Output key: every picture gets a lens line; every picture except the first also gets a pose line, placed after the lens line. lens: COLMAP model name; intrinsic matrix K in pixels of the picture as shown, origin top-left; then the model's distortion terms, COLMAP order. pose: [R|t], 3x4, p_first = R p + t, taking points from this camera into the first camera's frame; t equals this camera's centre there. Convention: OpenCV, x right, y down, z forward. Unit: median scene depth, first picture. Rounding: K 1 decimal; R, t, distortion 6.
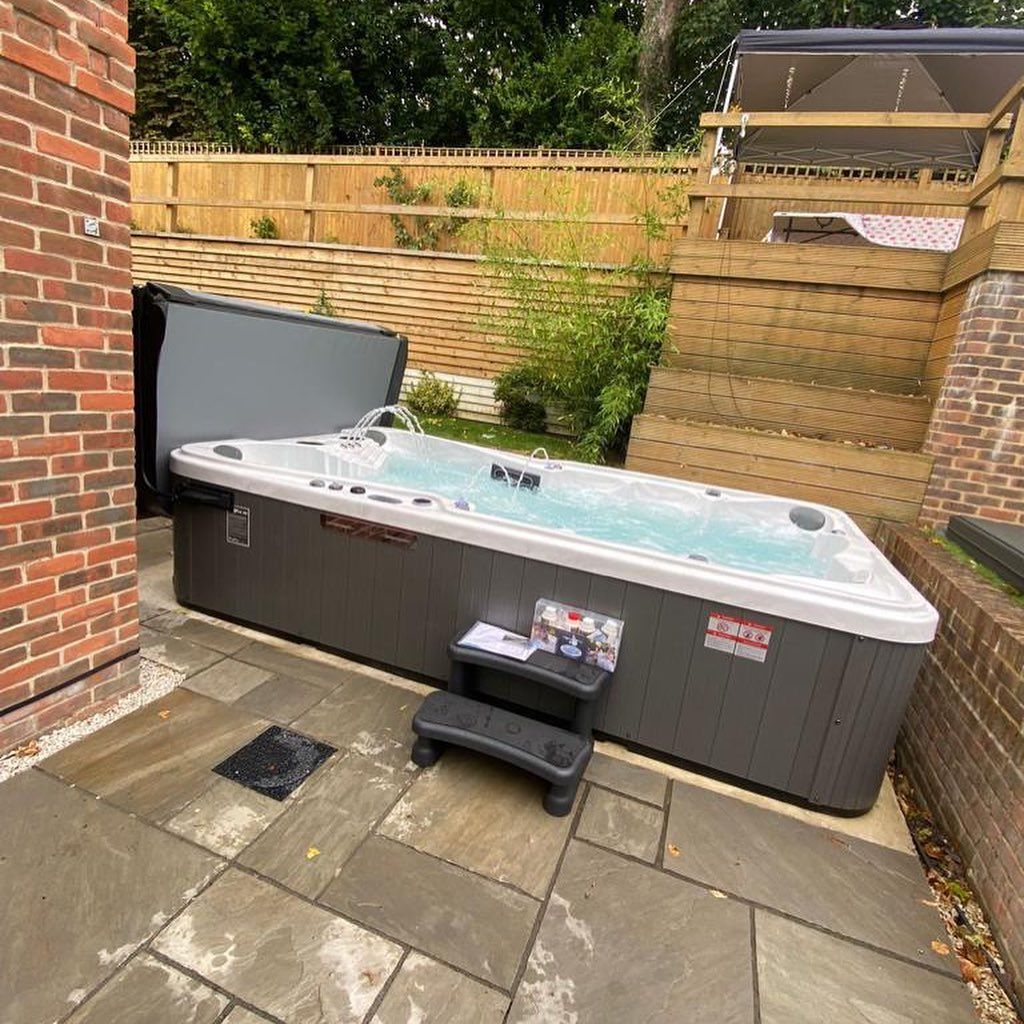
lens RADIAL K [[608.3, 0, 514.3], [0, 608.3, 510.4], [0, 0, 1]] dist [0.017673, -0.019690]
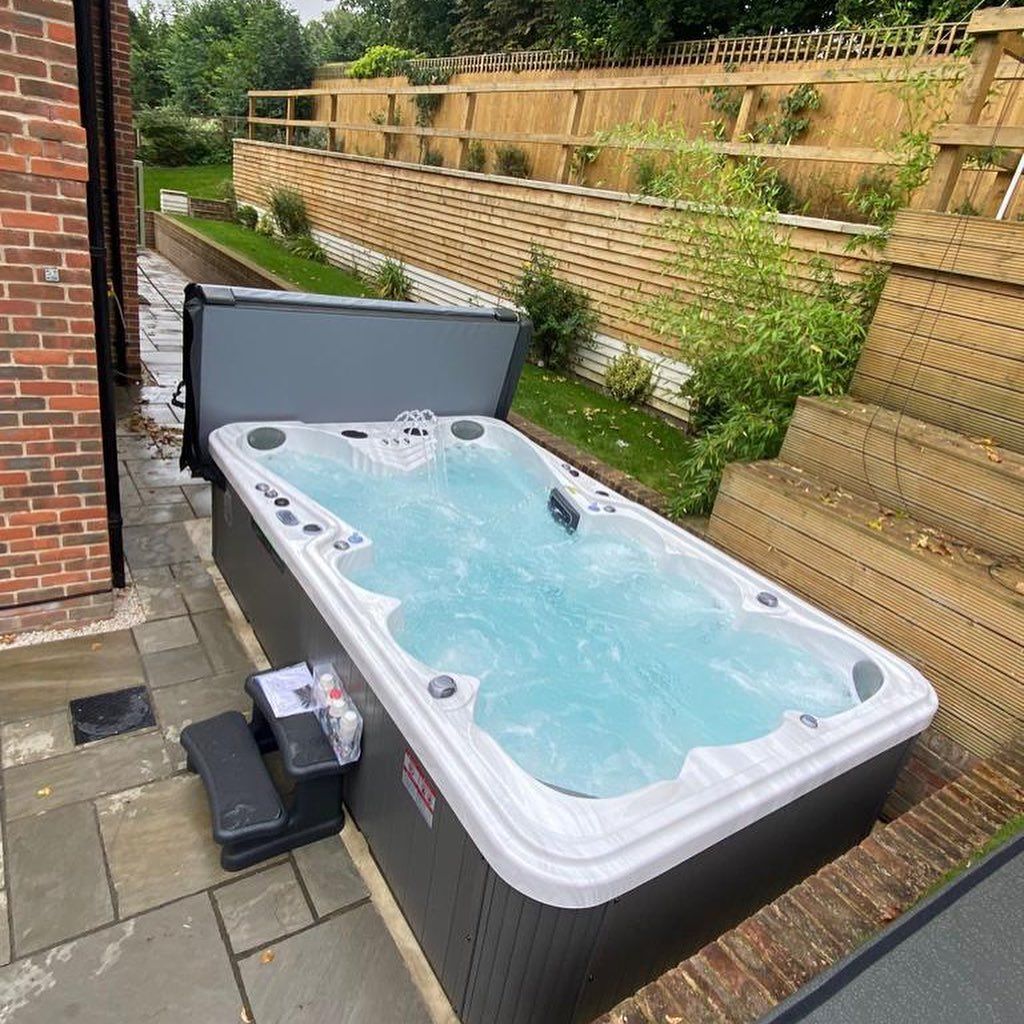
lens RADIAL K [[730.9, 0, 516.3], [0, 730.9, 507.8], [0, 0, 1]] dist [0.032718, -0.036473]
pose [[0.806035, 0.236508, -0.542561, 0.972077], [-0.193286, 0.971616, 0.136389, -0.351941], [0.559418, -0.005065, 0.828870, 0.228533]]
